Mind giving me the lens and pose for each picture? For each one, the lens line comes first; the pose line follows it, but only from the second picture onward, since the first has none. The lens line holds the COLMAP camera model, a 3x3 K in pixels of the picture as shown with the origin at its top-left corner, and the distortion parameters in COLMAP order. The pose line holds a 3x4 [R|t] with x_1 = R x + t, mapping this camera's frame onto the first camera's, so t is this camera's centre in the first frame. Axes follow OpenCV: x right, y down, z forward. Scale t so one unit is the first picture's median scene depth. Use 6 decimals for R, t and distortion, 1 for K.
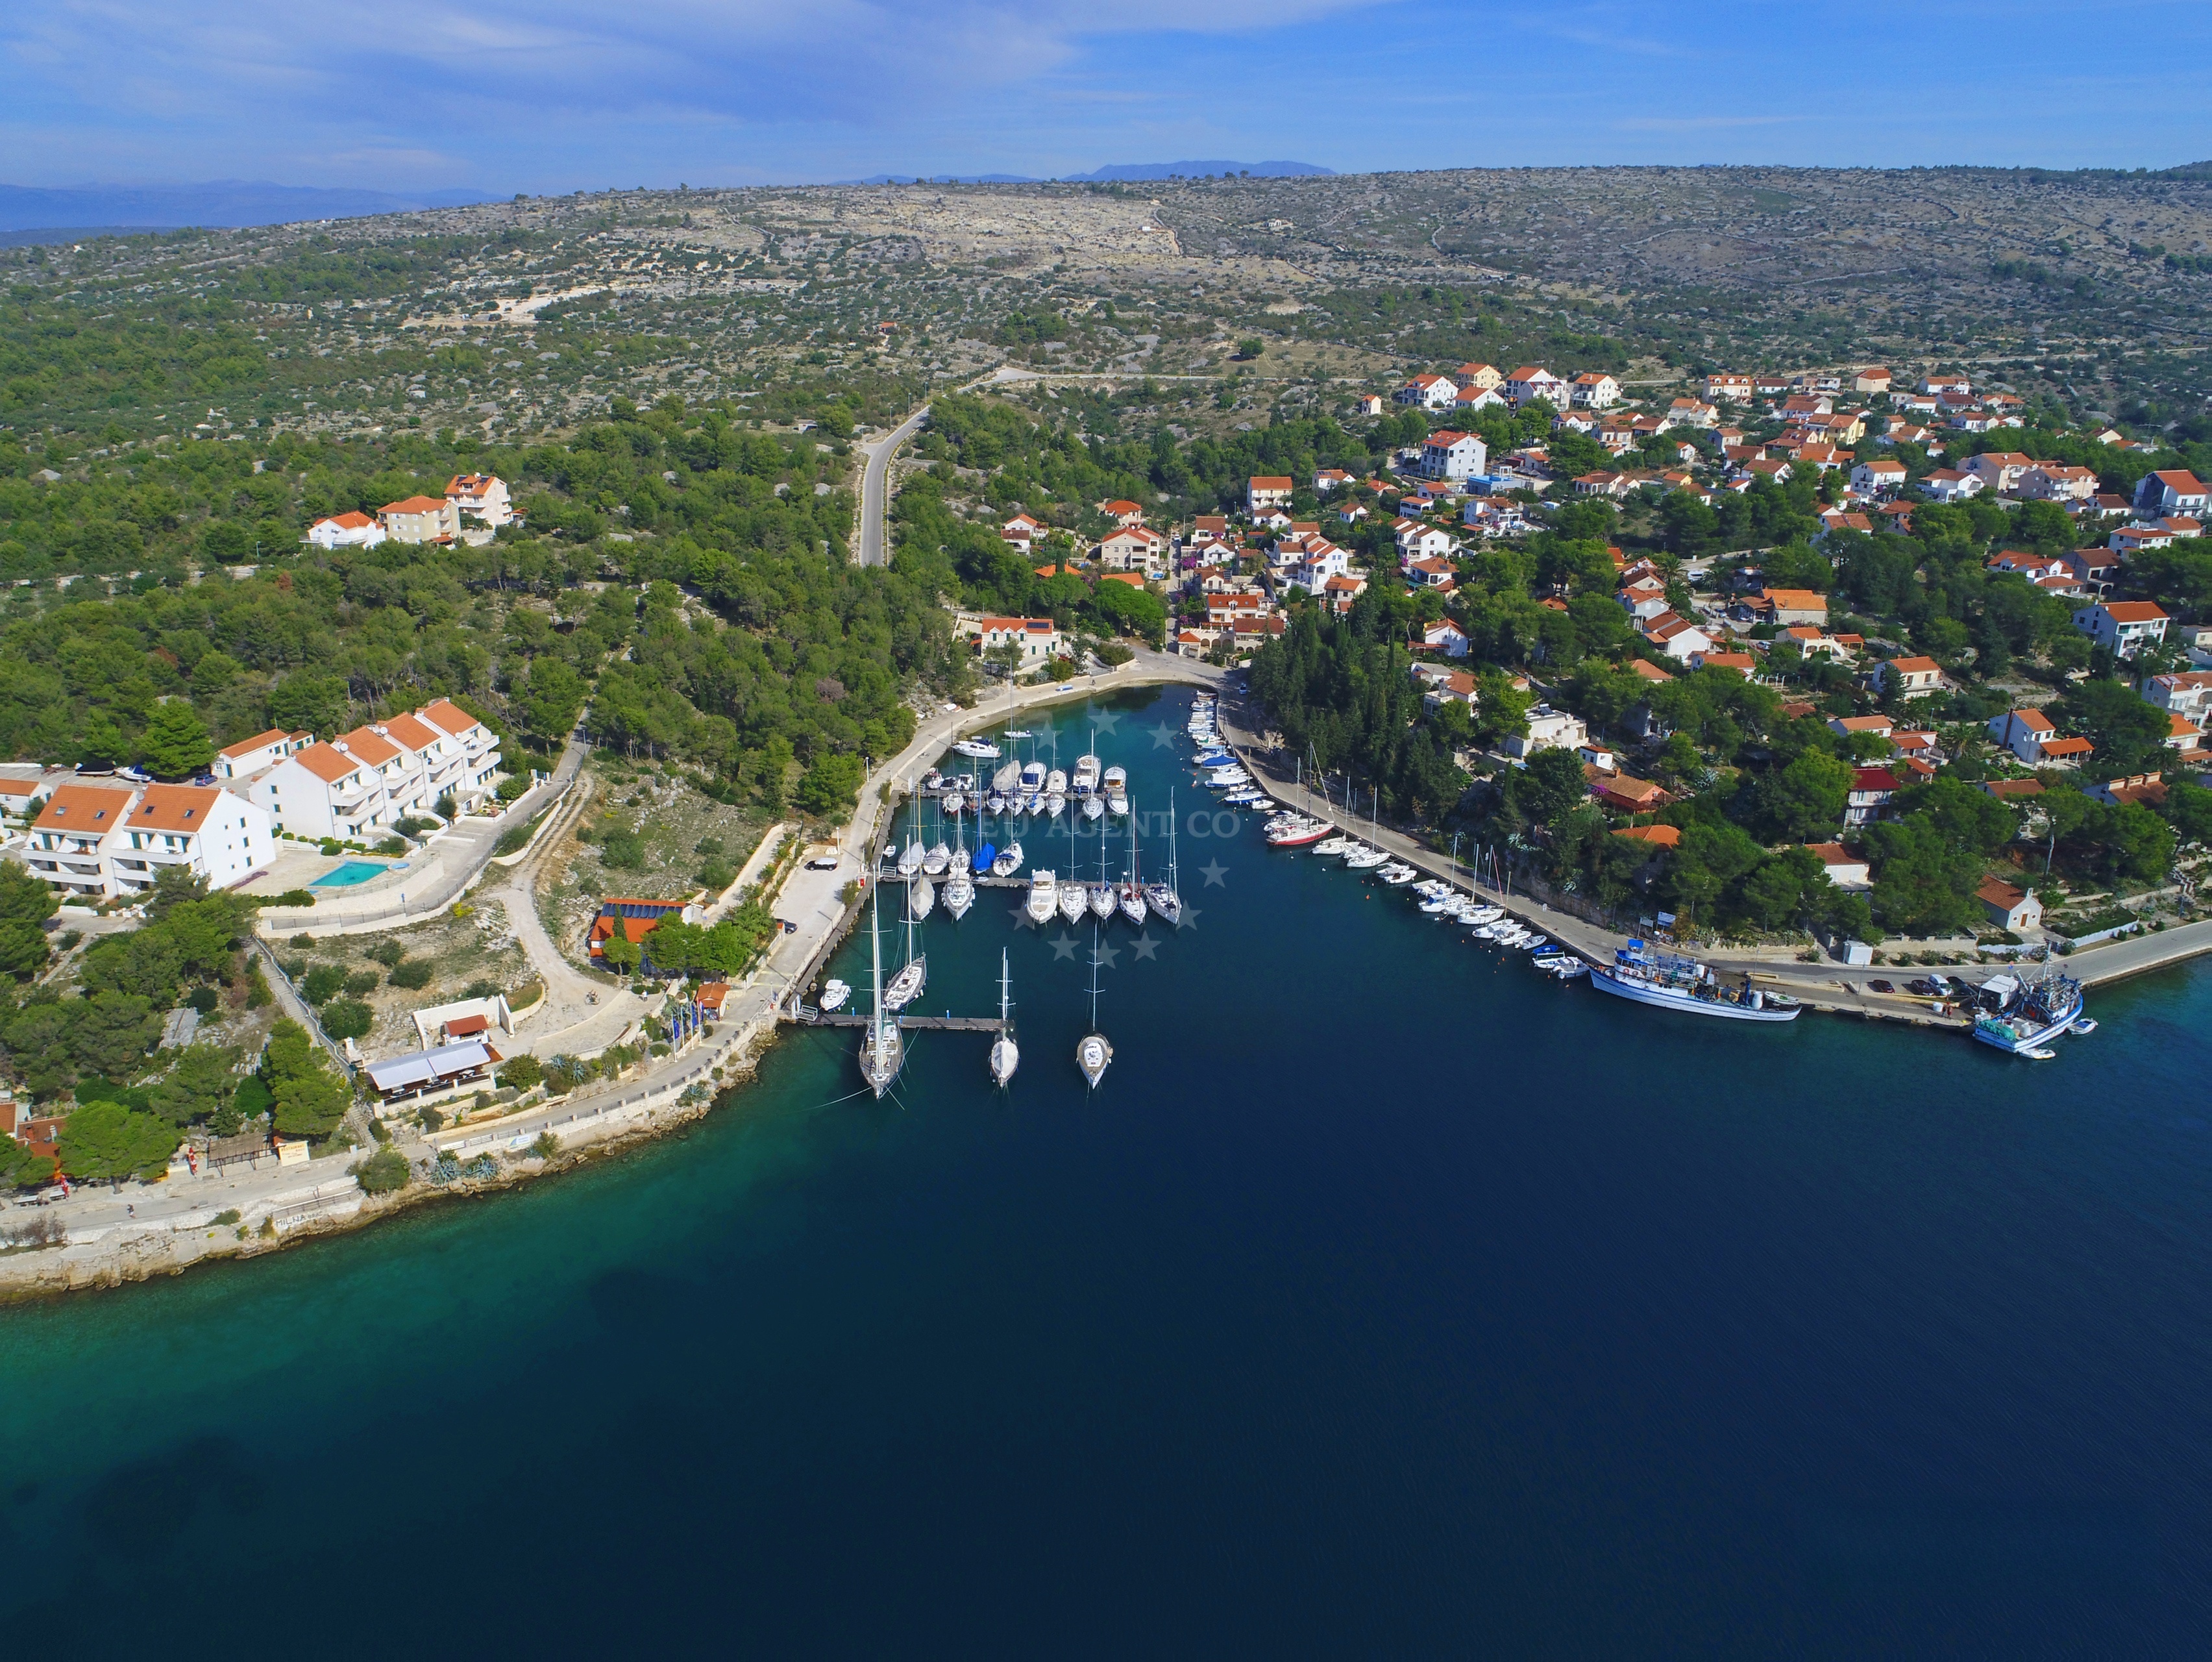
lens RADIAL K [[1659.1, 0, 1094.5], [0, 1659.1, 826.3], [0, 0, 1]] dist [-0.004157, -0.004259]
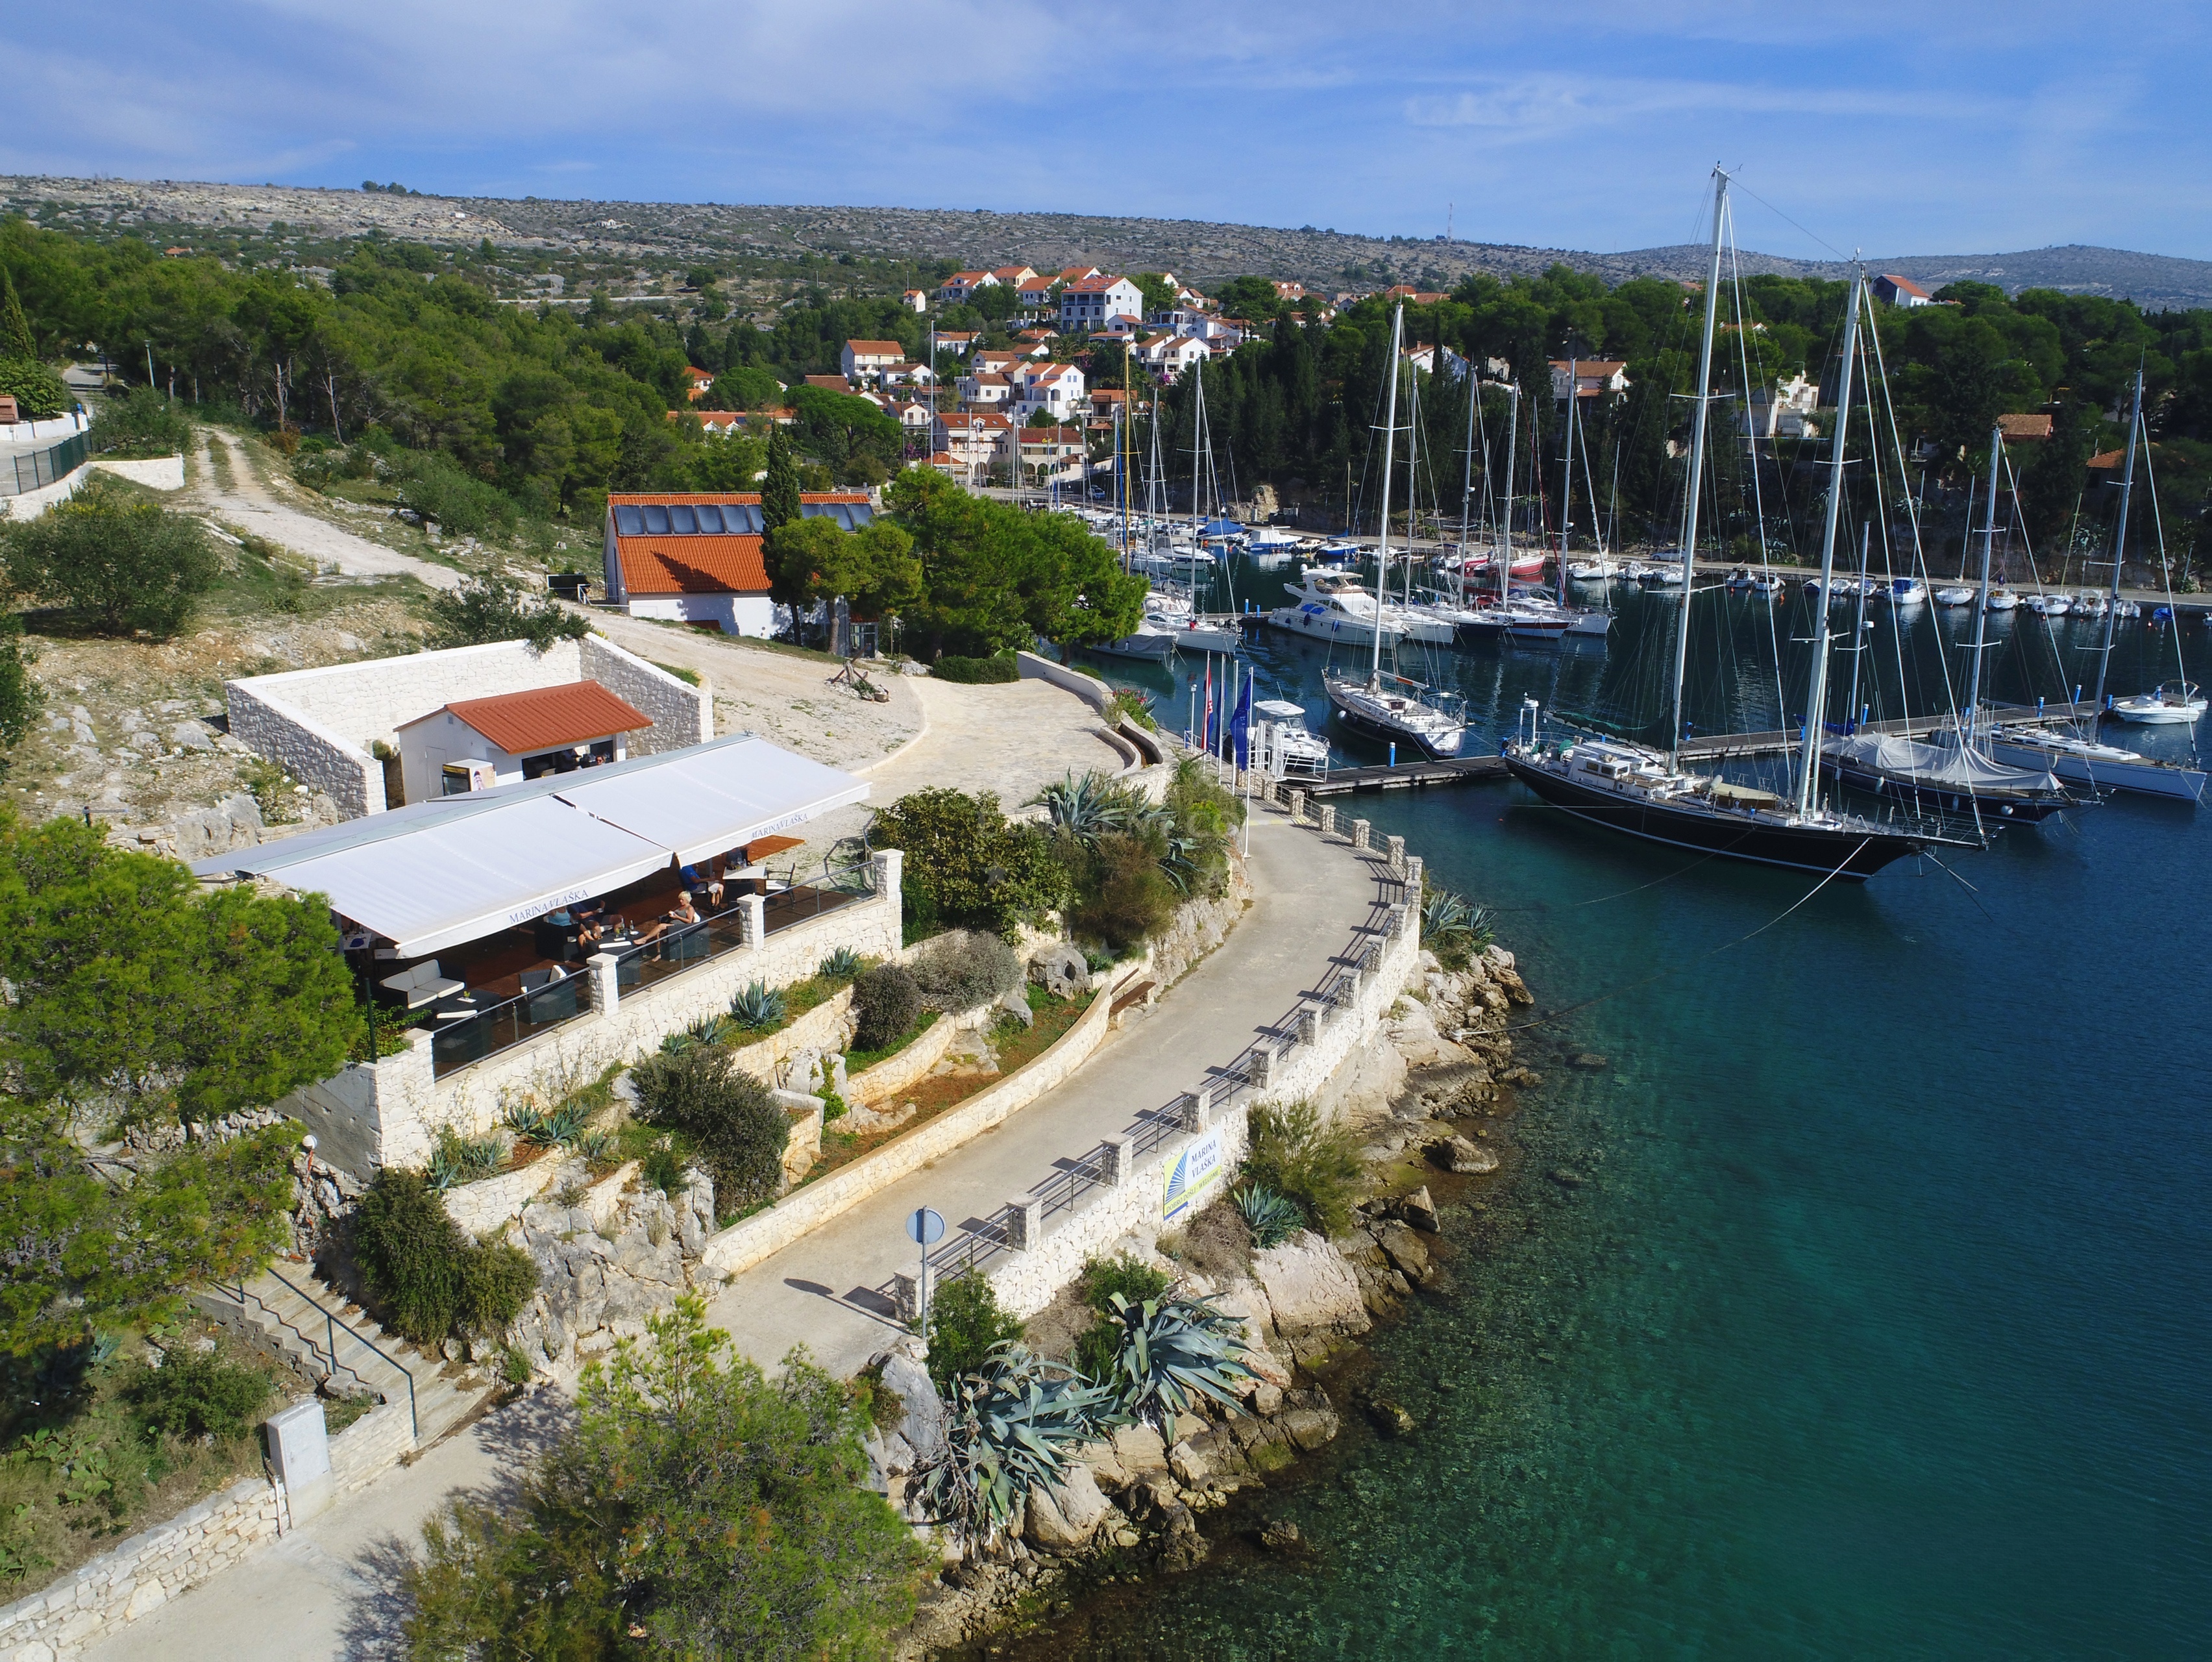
lens RADIAL K [[1659.1, 0, 1094.5], [0, 1659.1, 826.3], [0, 0, 1]] dist [-0.004157, -0.004259]
pose [[0.895850, -0.111527, 0.430134, -0.333367], [0.144798, 0.988424, -0.045292, 0.124176], [-0.420103, 0.102858, 0.901628, 0.651184]]
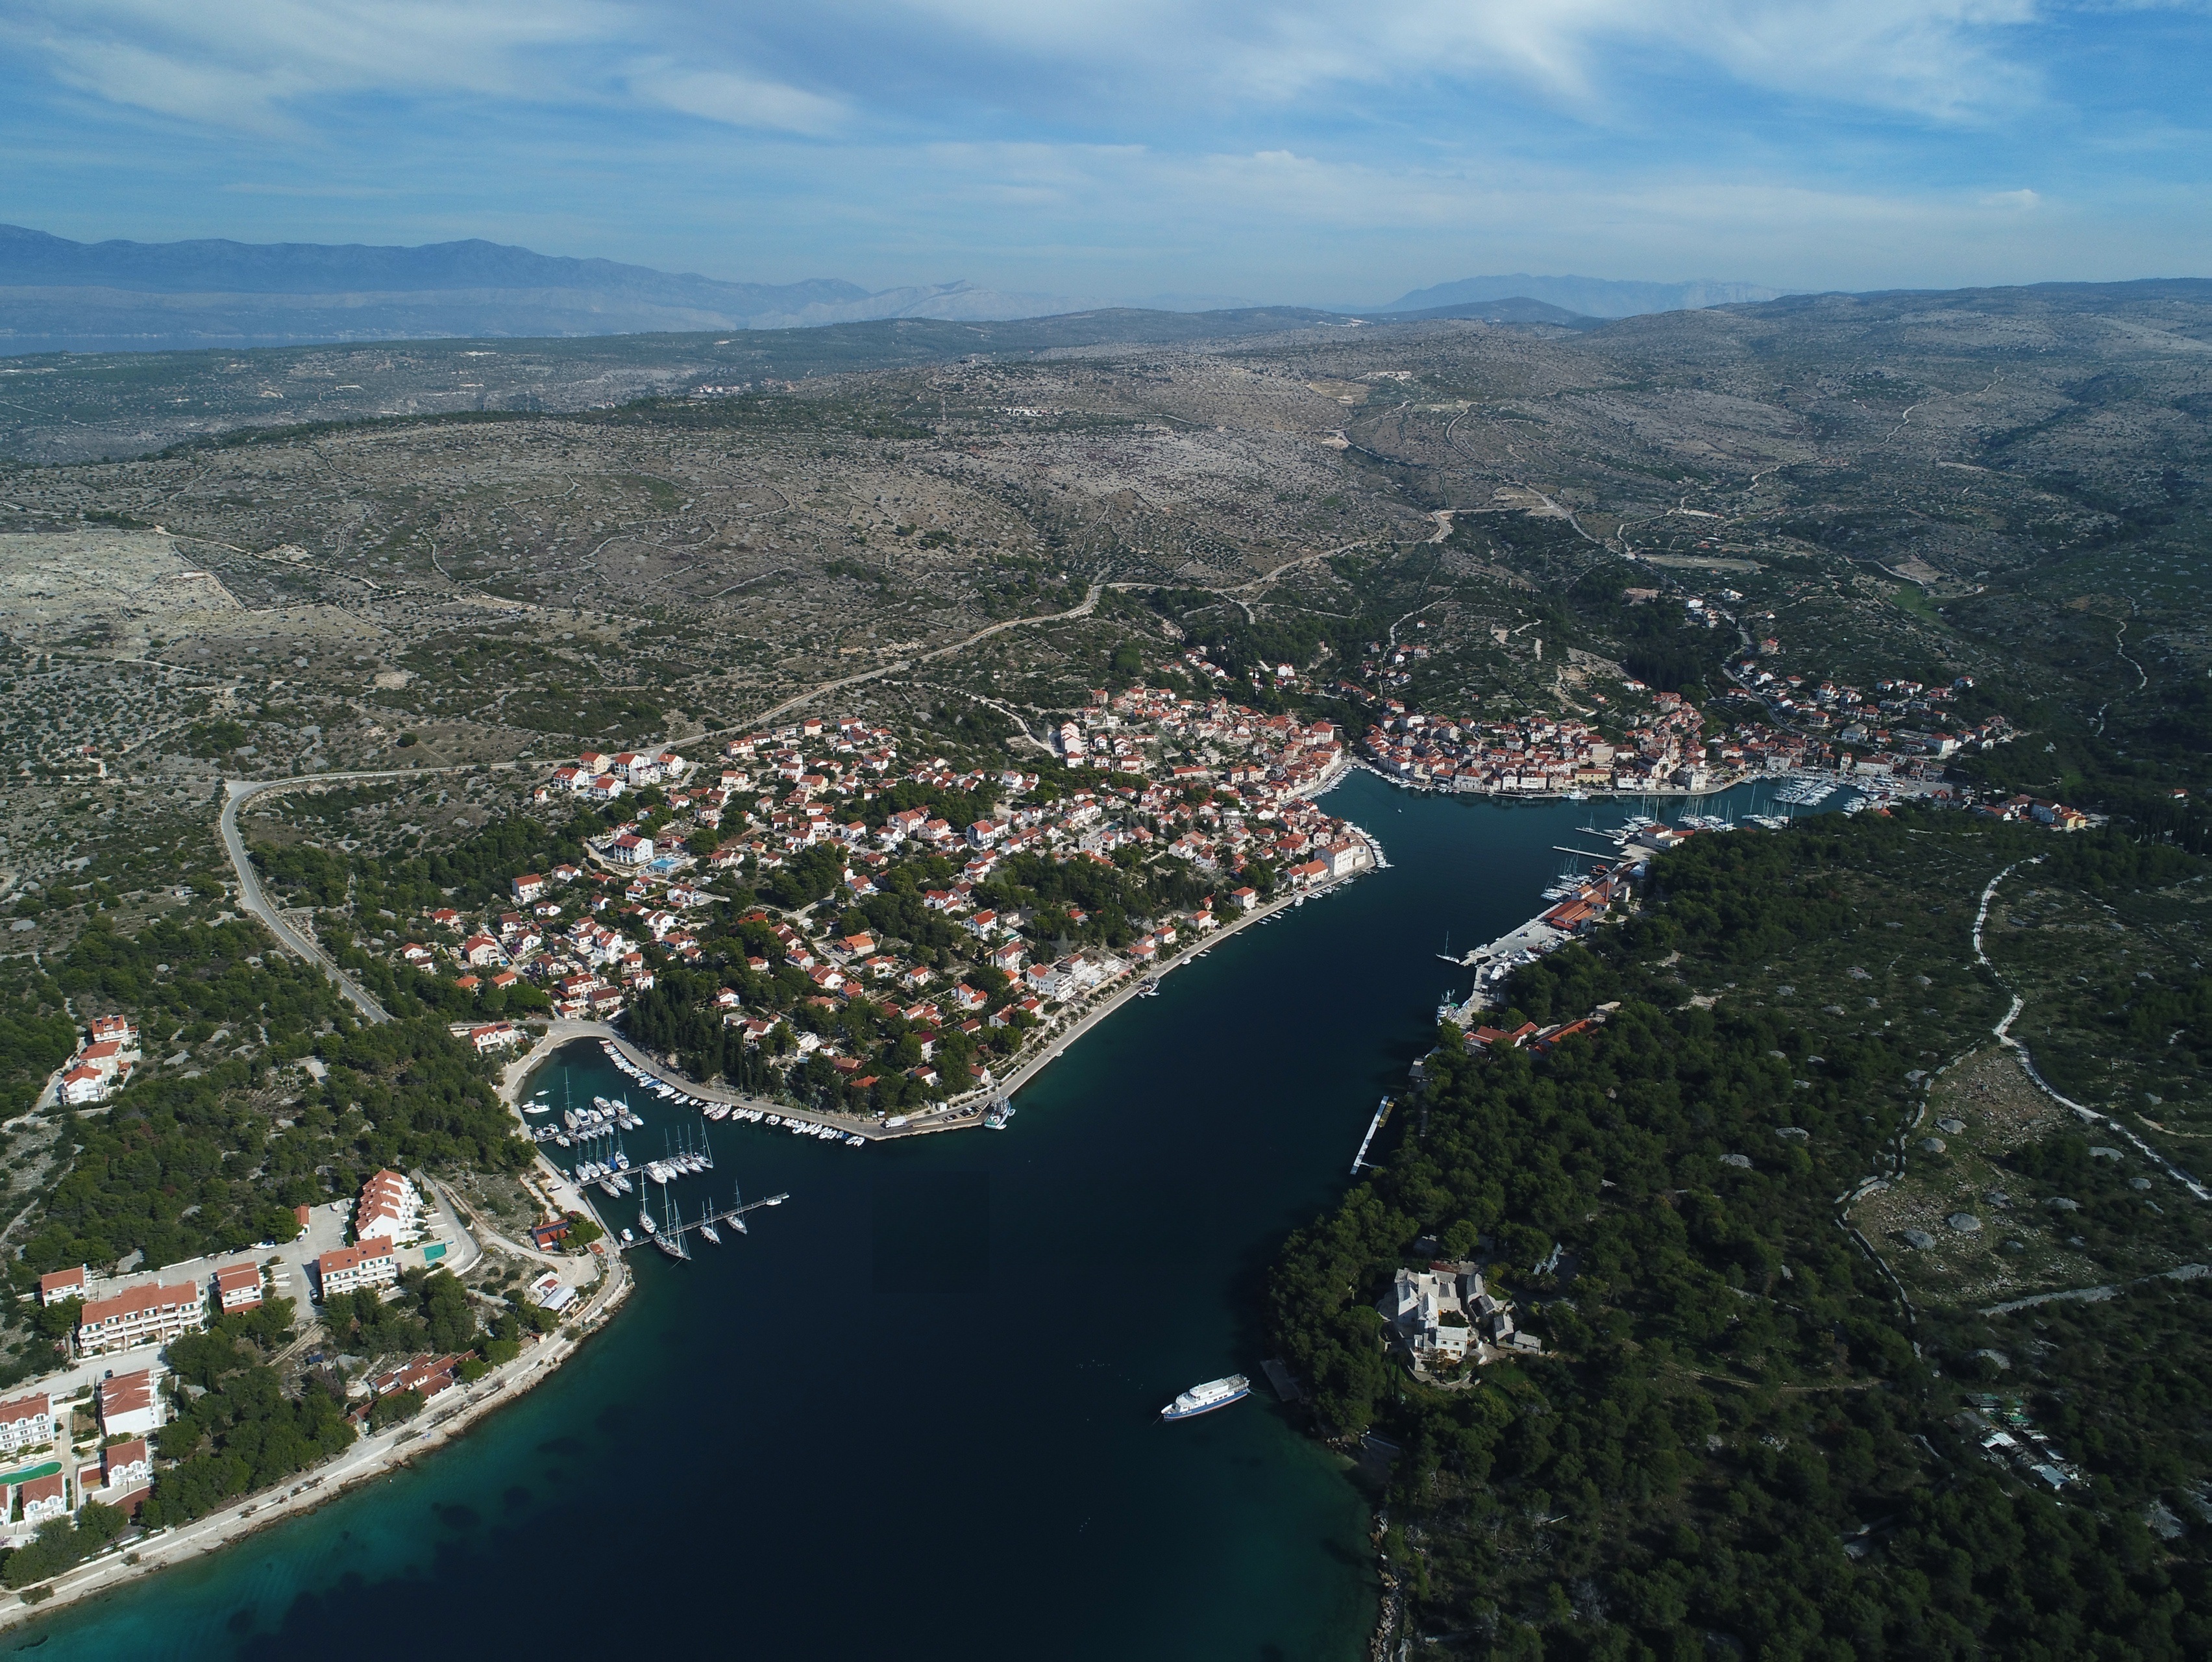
lens RADIAL K [[1659.1, 0, 1094.5], [0, 1659.1, 826.3], [0, 0, 1]] dist [-0.004157, -0.004259]
pose [[0.781245, -0.183620, 0.596607, -0.981006], [0.203407, 0.978476, 0.034792, -0.452984], [-0.590154, 0.094173, 0.801779, -1.545263]]
